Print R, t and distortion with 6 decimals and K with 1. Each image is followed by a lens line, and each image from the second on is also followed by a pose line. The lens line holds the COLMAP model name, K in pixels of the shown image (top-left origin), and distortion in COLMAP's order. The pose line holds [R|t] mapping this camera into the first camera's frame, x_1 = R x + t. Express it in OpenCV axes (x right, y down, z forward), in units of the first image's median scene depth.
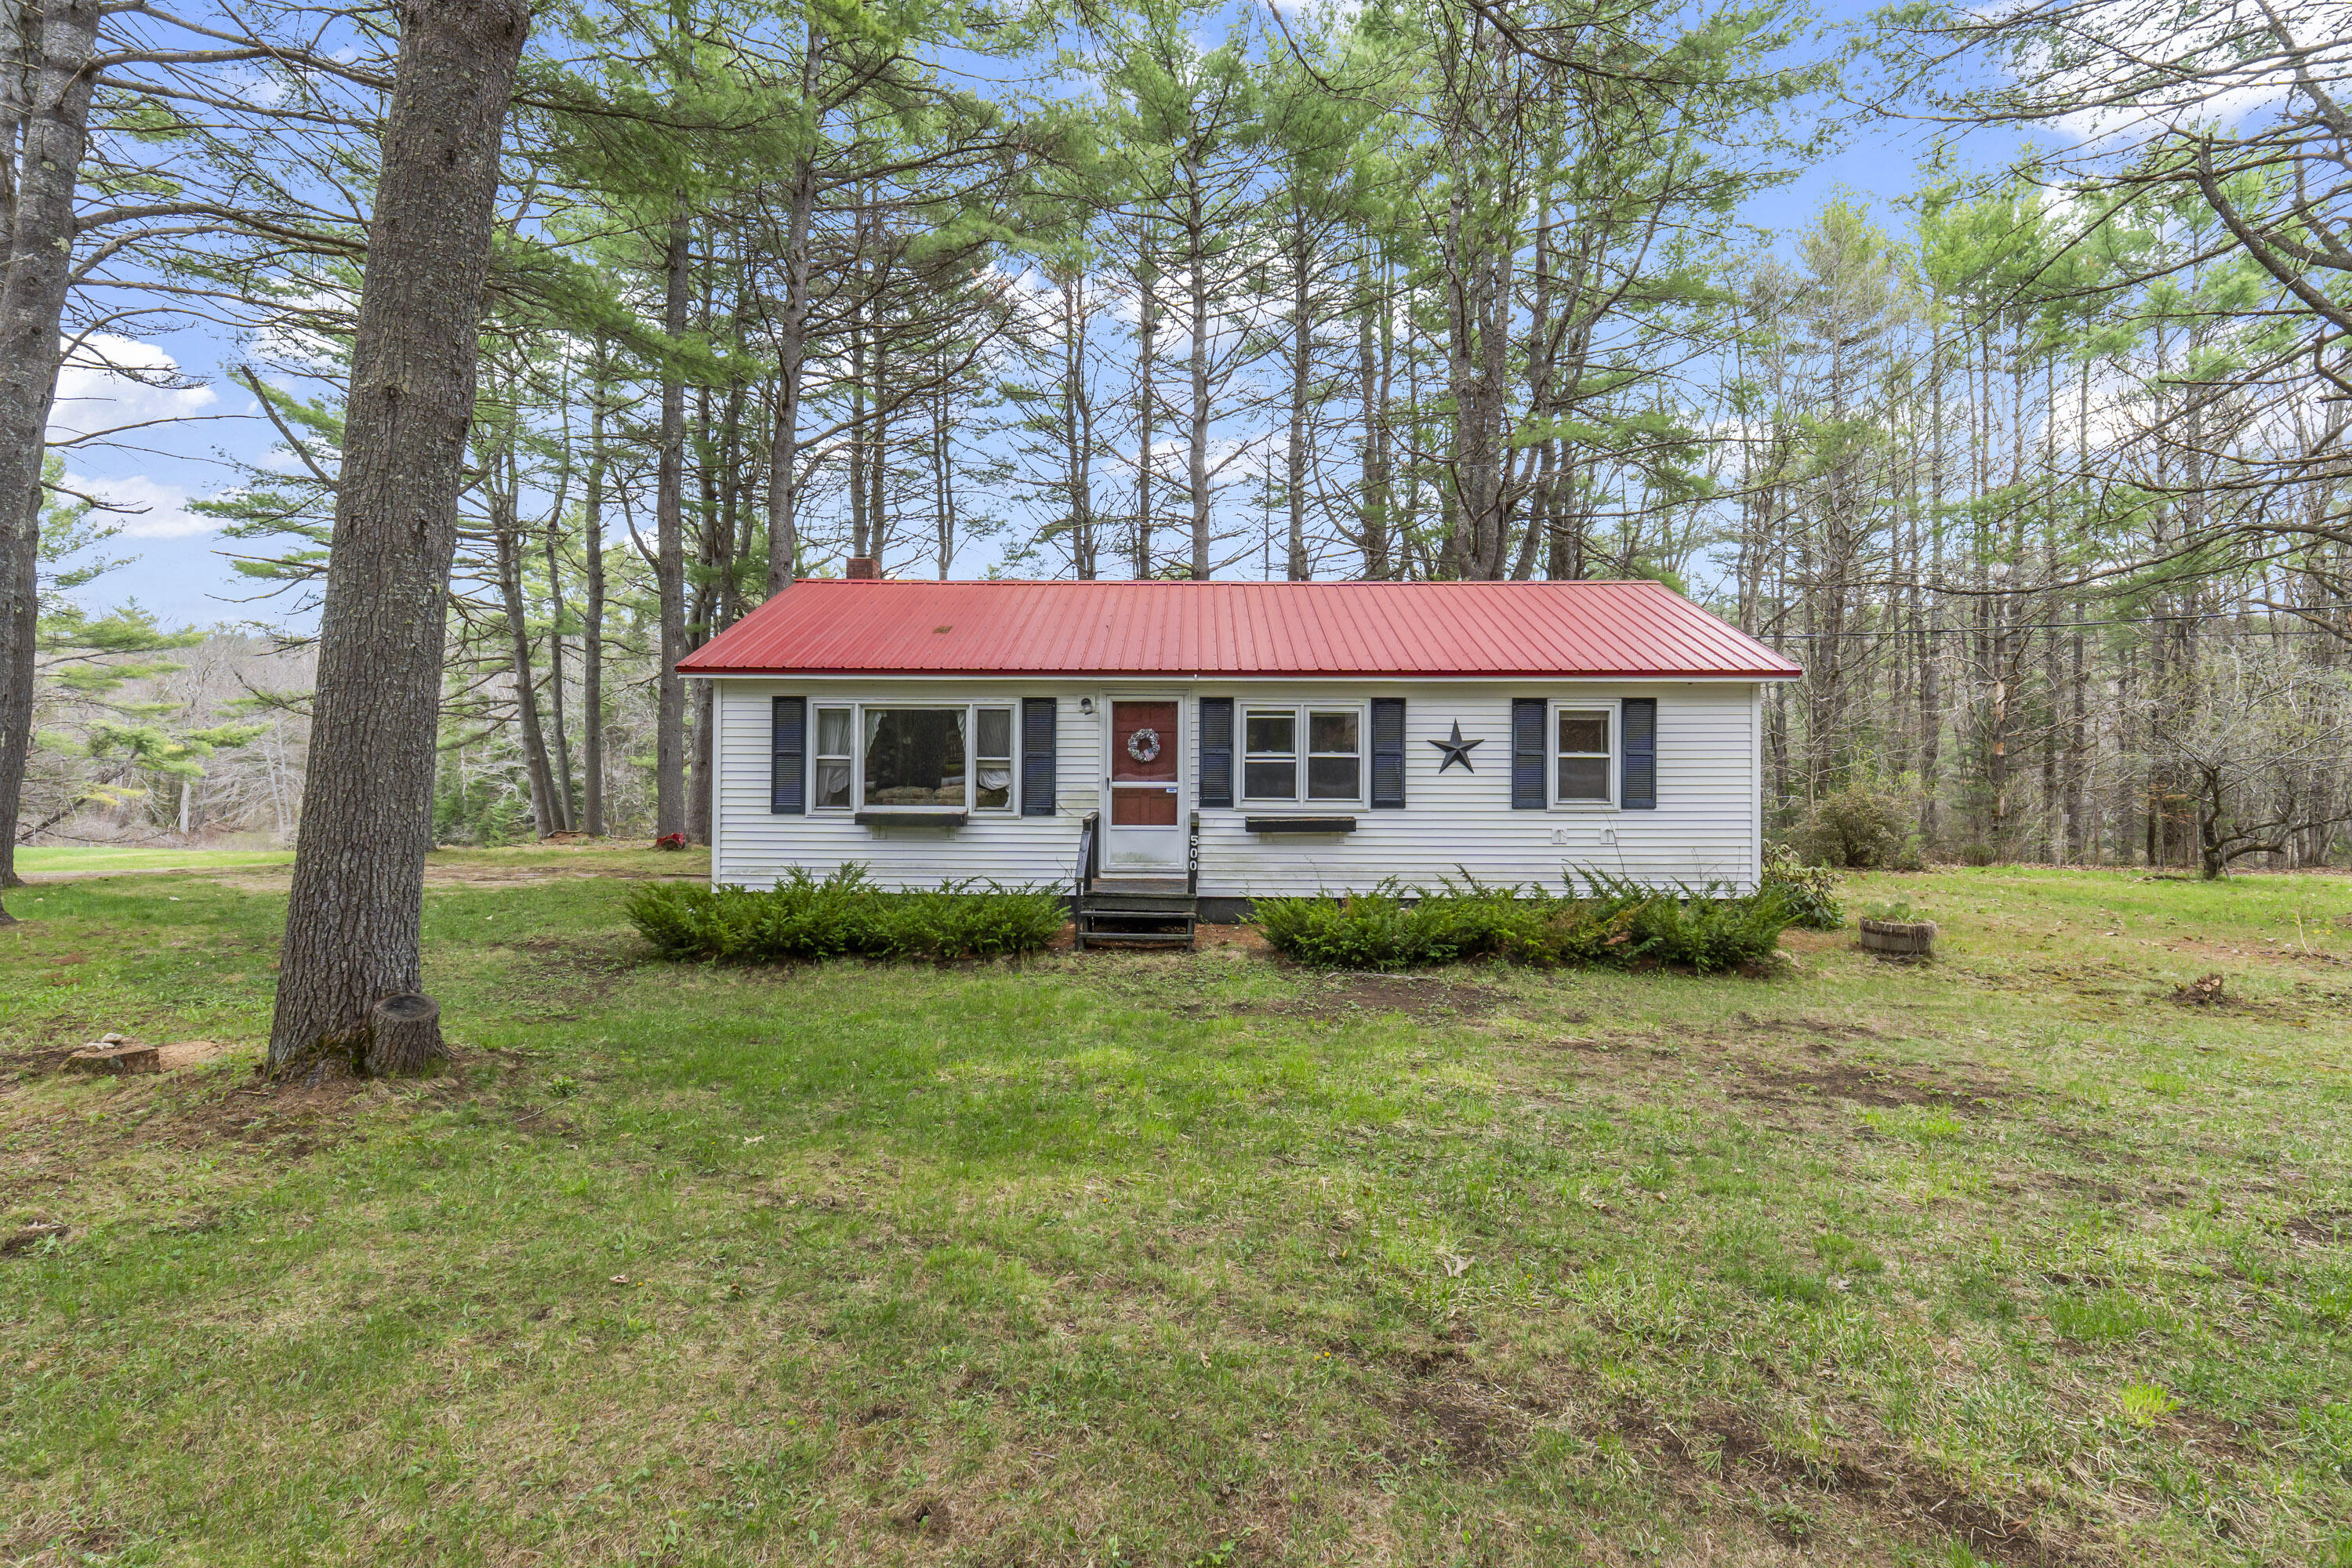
lens RADIAL K [[1130.8, 0, 1172.1], [0, 1130.8, 781.1], [0, 0, 1]] dist [-0.014907, -0.000403]
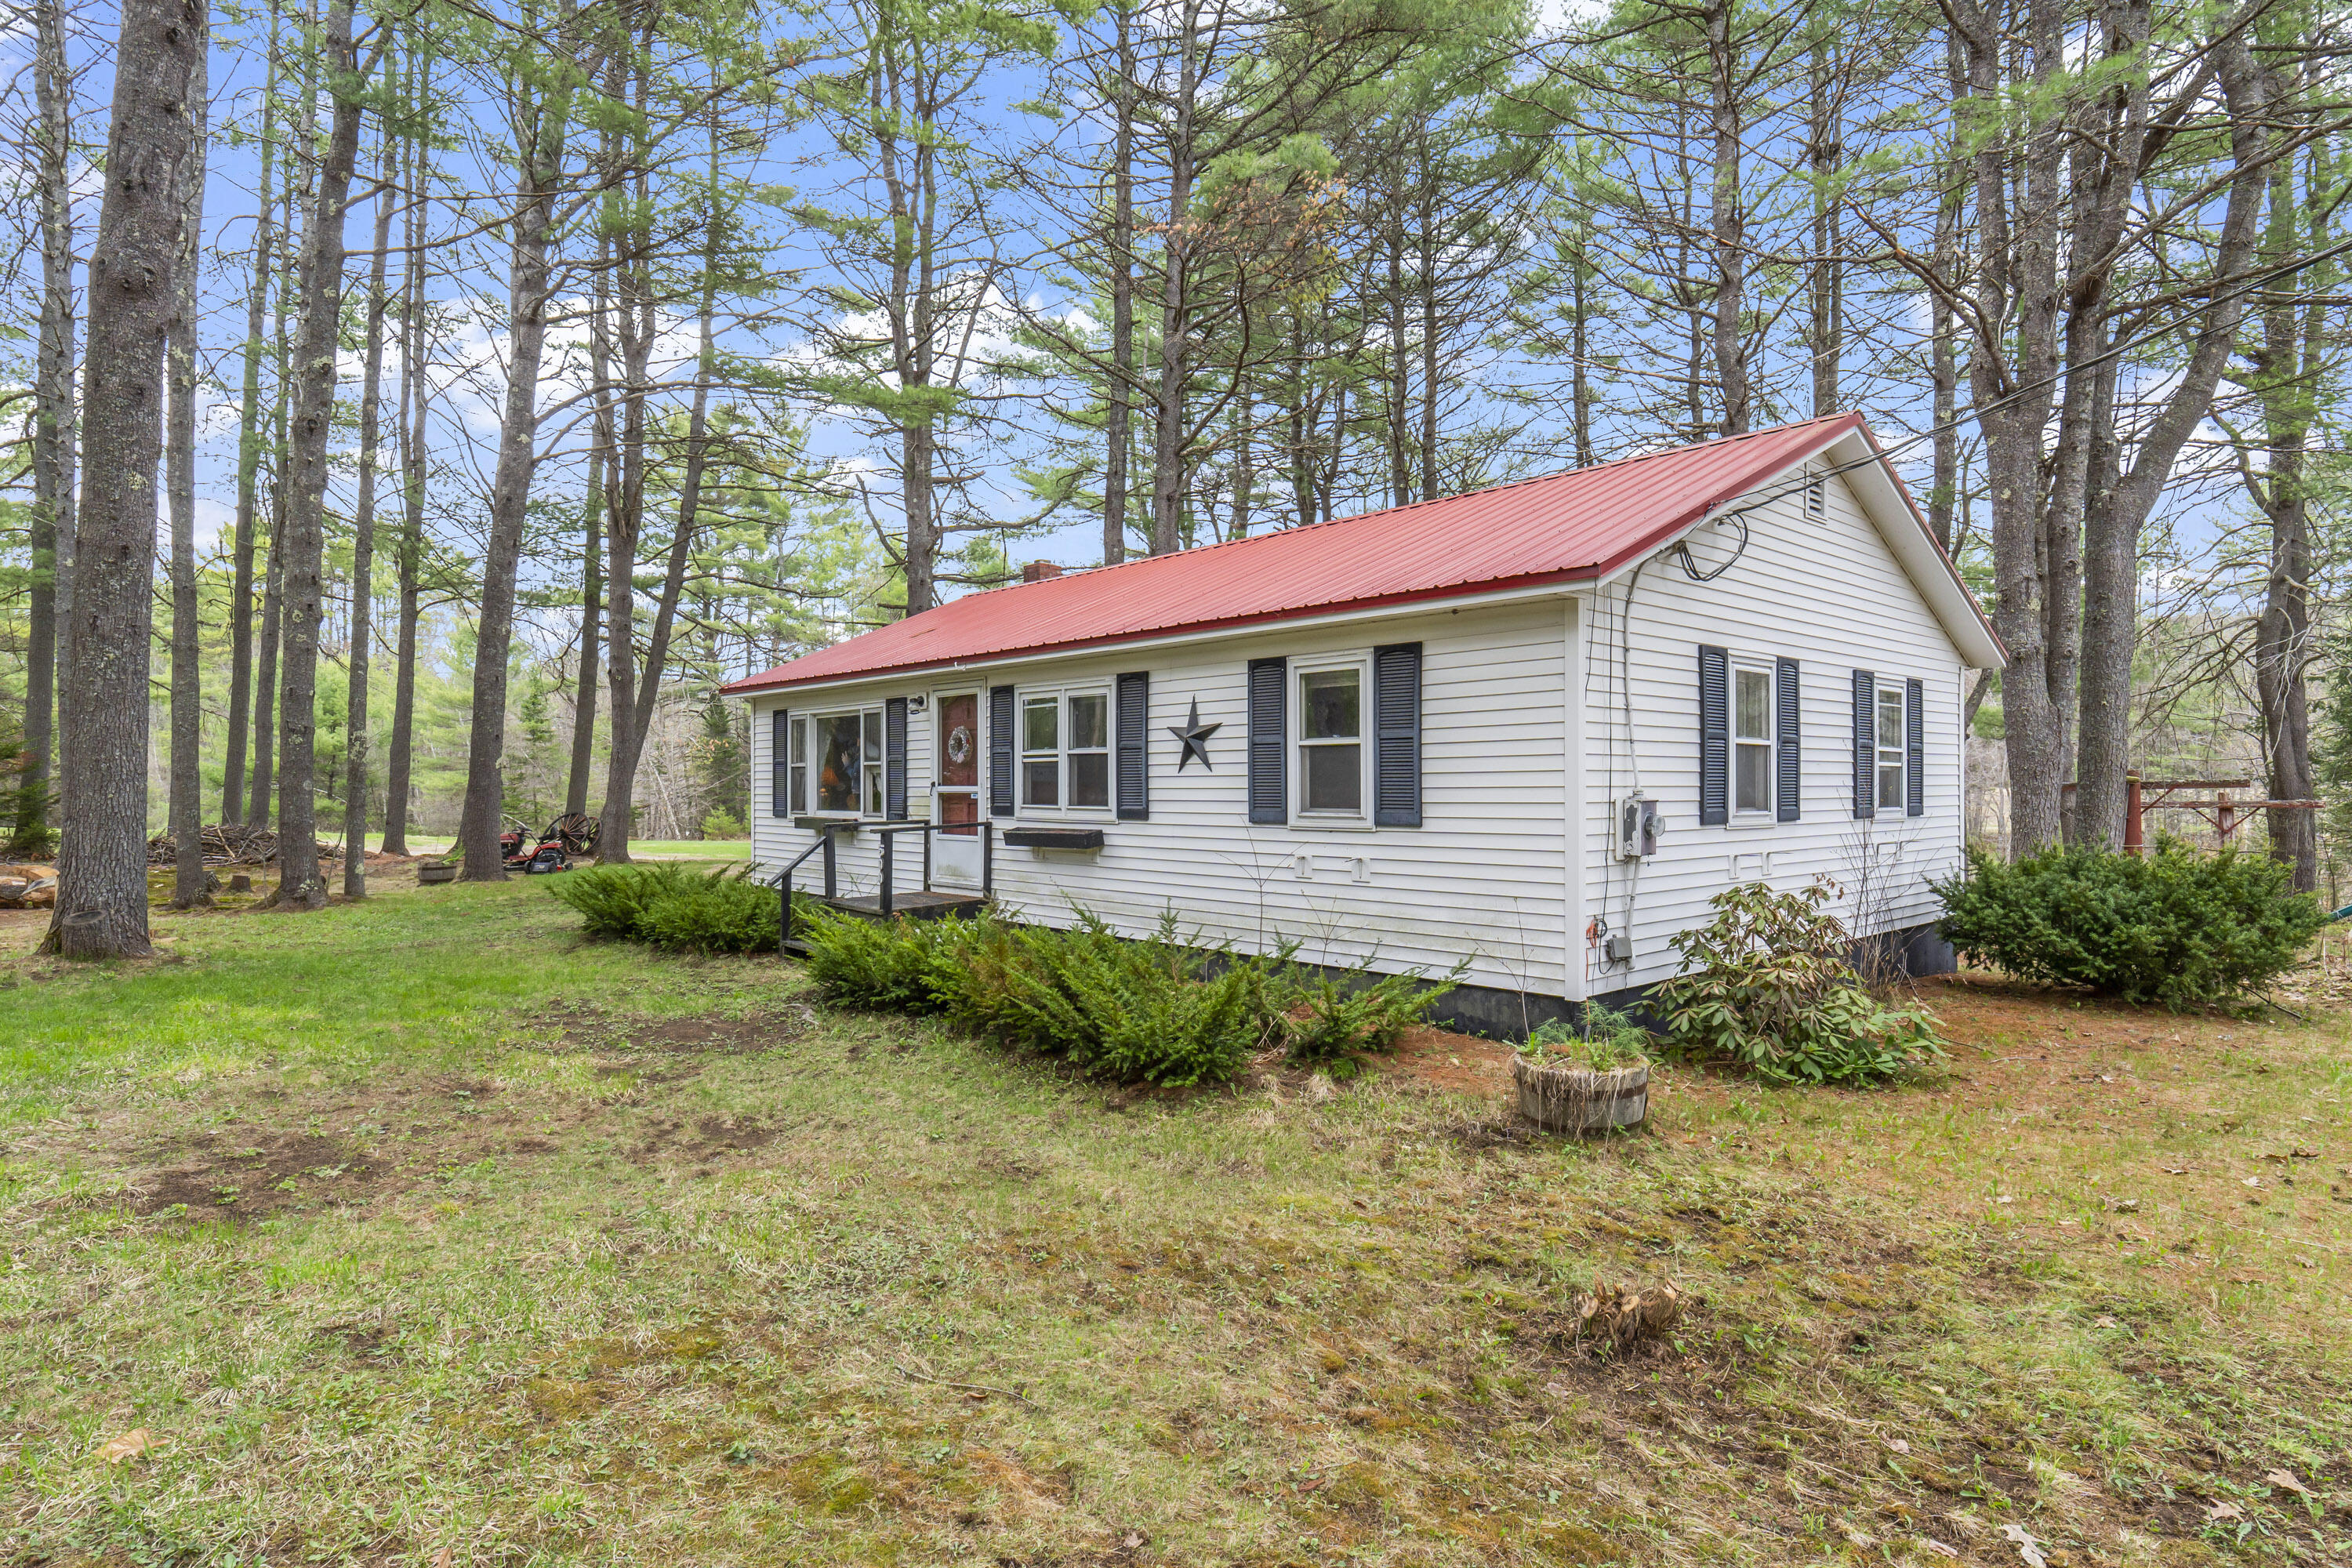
lens RADIAL K [[1290.2, 0, 1178.1], [0, 1290.2, 784.0], [0, 0, 1]] dist [-0.009140, -0.000239]
pose [[0.647445, -0.005420, -0.762093, 0.866018], [0.000117, 0.999975, -0.007012, 0.006353], [0.762112, 0.004451, 0.647430, 0.466126]]
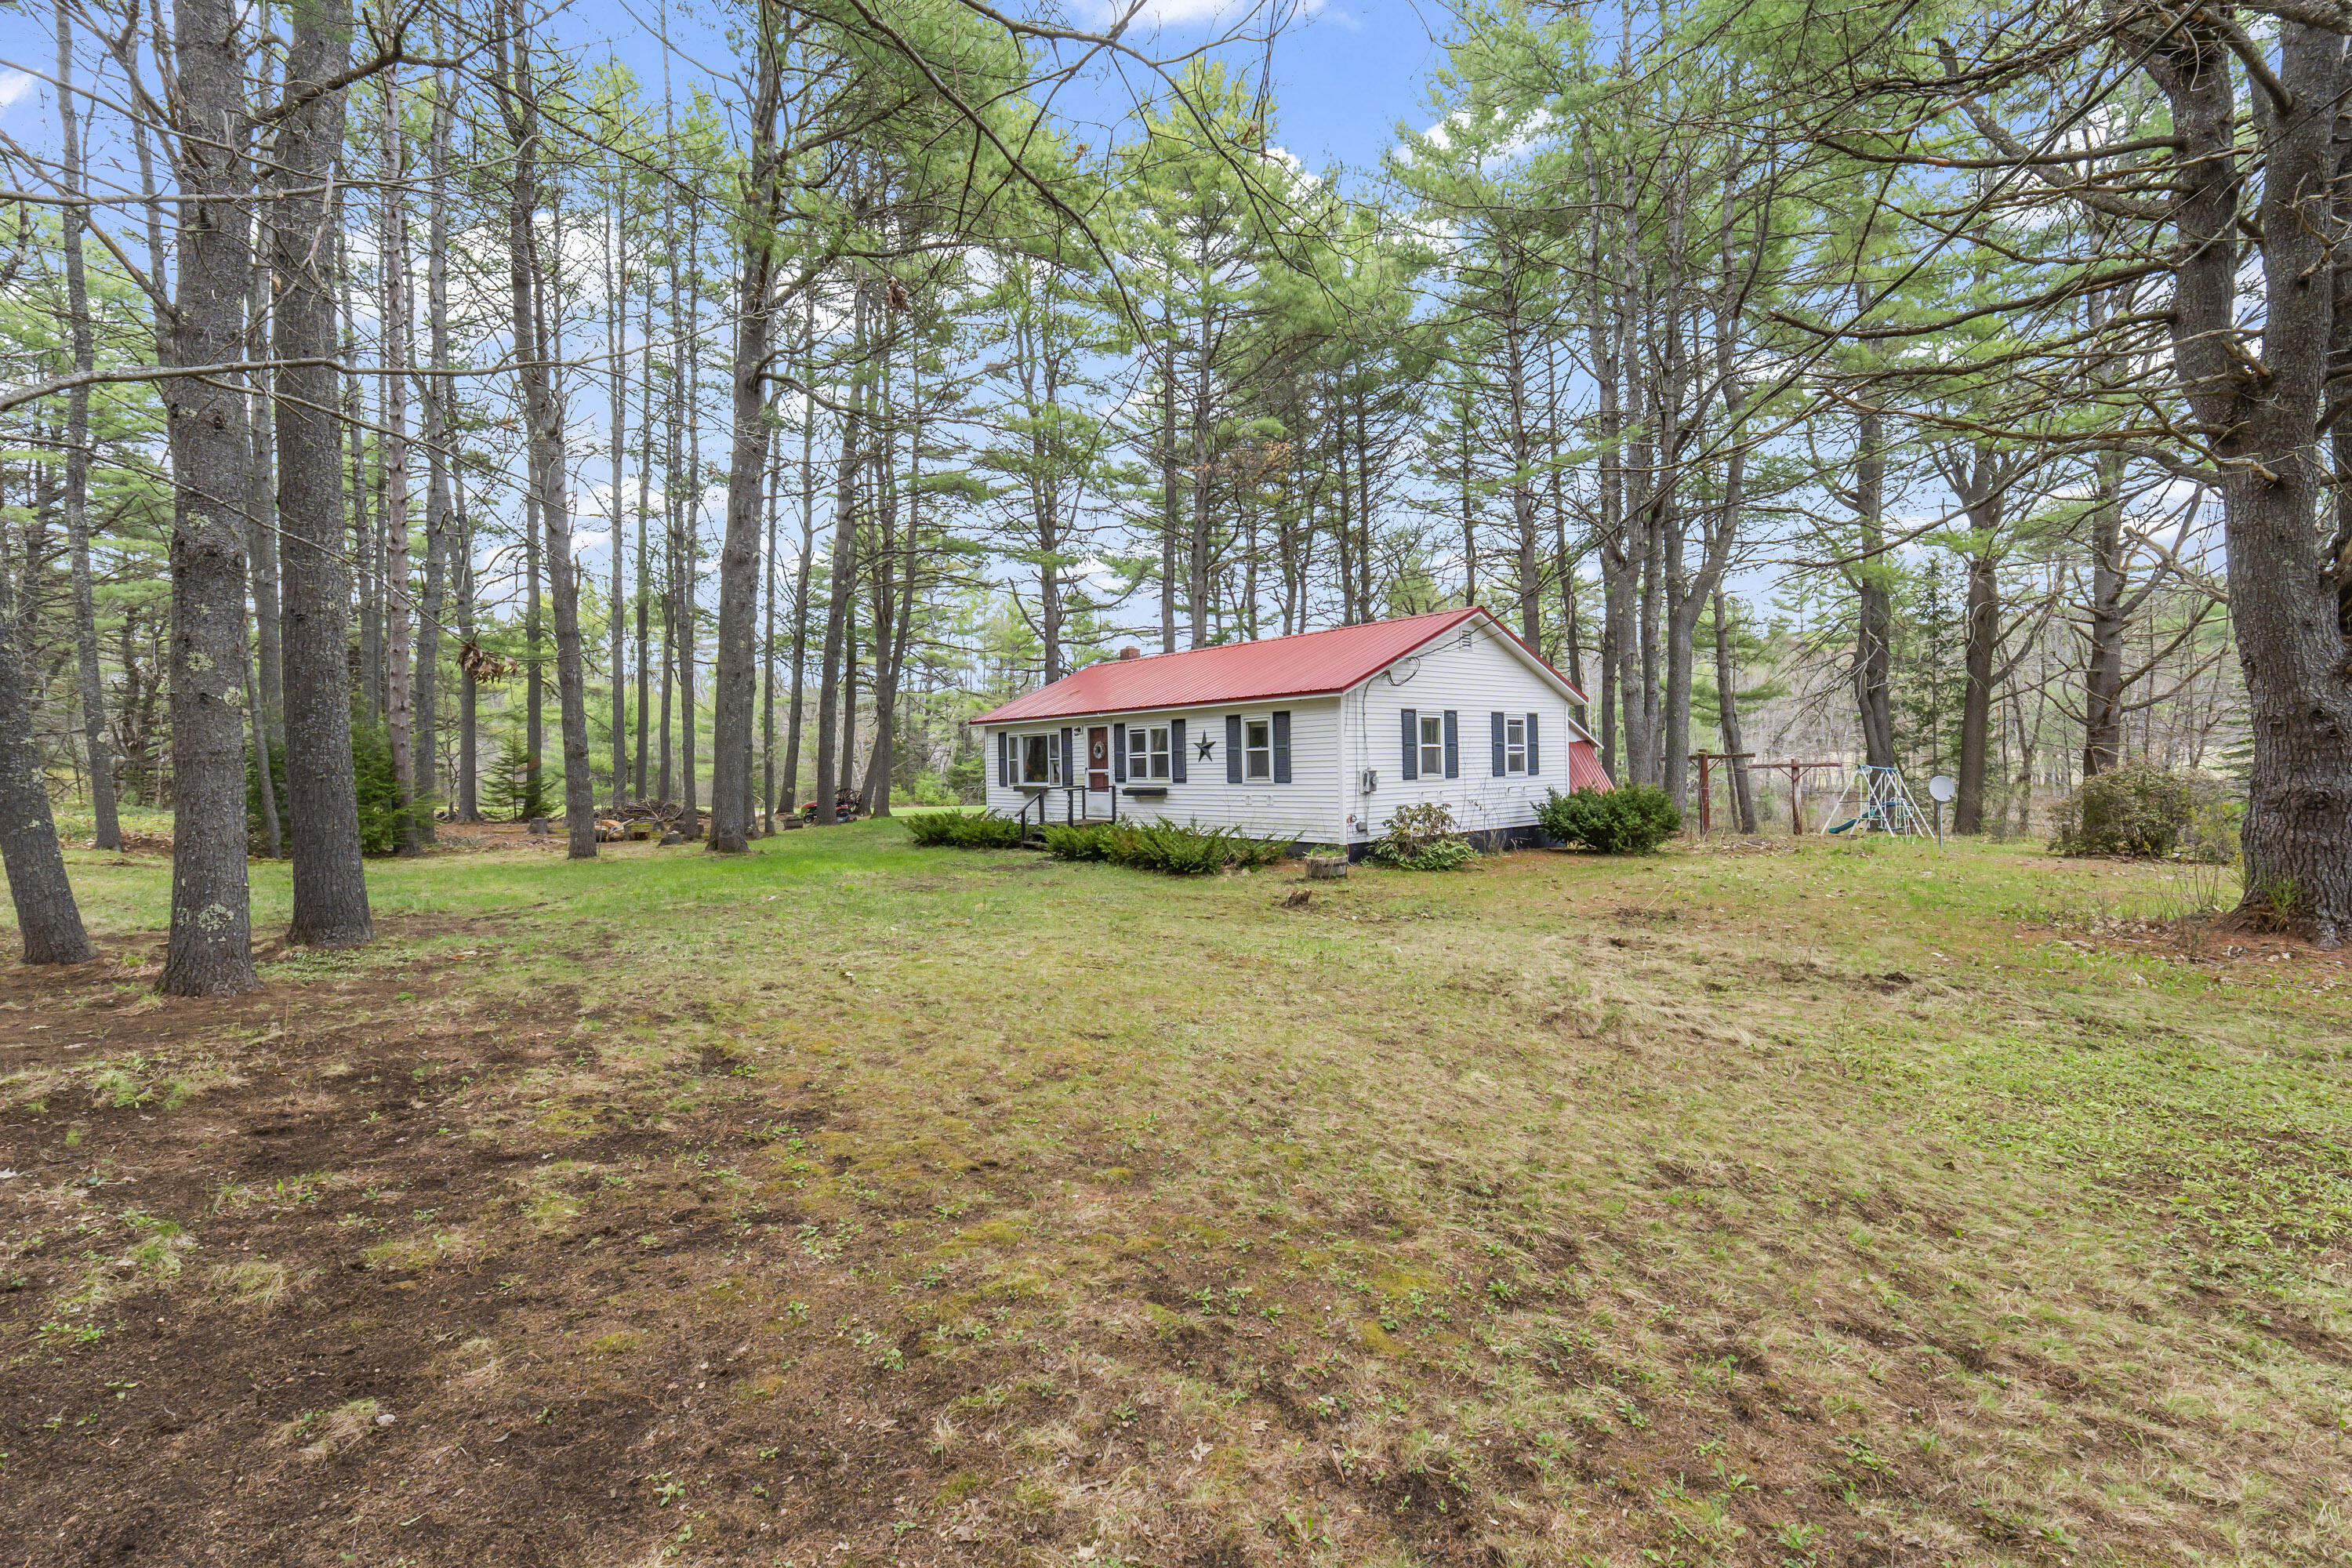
lens RADIAL K [[1035.3, 0, 1180.8], [0, 1035.3, 775.6], [0, 0, 1]] dist [-0.011859, -0.000502]
pose [[0.617011, -0.006620, -0.786927, 1.445797], [0.018744, 0.999805, 0.006286, 0.002852], [0.786731, -0.018628, 0.617014, 0.018844]]
